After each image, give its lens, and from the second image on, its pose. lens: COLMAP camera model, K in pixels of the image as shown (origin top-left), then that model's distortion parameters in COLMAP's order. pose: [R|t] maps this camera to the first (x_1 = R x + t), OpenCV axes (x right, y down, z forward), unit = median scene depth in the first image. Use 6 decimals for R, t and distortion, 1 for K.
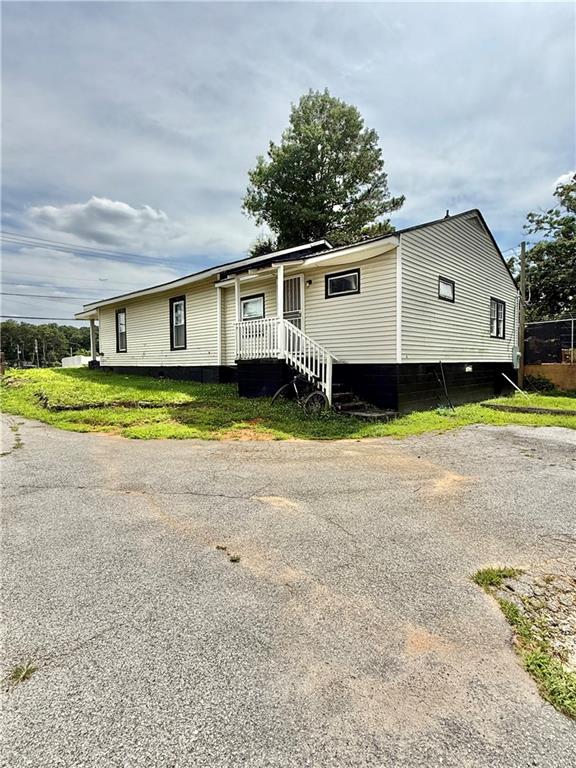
lens RADIAL K [[386.2, 0, 294.2], [0, 386.2, 380.9], [0, 0, 1]] dist [-0.003284, 0.000878]
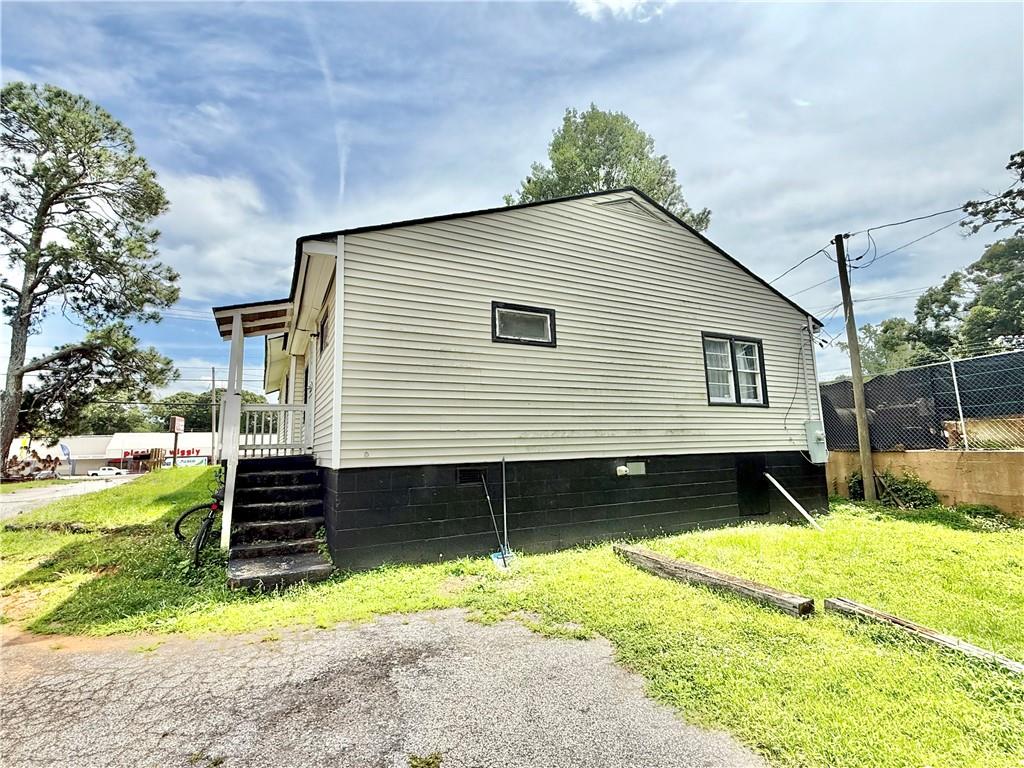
lens RADIAL K [[471.7, 0, 507.9], [0, 471.7, 391.4], [0, 0, 1]] dist [-0.000536, -0.000394]
pose [[0.946226, -0.055256, -0.318752, 0.462753], [0.003106, 0.986811, -0.161845, -0.030033], [0.323491, 0.152152, 0.933918, 0.311303]]
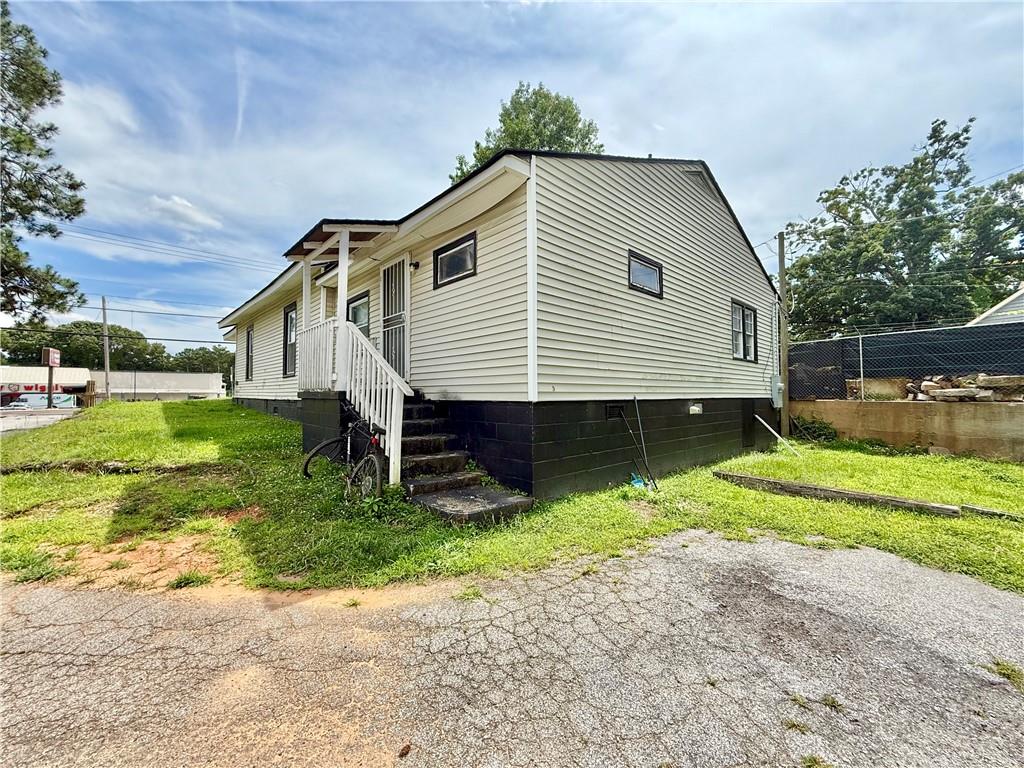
lens RADIAL K [[408.1, 0, 510.8], [0, 408.1, 377.2], [0, 0, 1]] dist [0.000011, 0.001448]
pose [[0.997951, 0.005613, -0.063736, 0.183558], [-0.011183, 0.996113, -0.087377, -0.019857], [0.062997, 0.087910, 0.994134, 0.304607]]
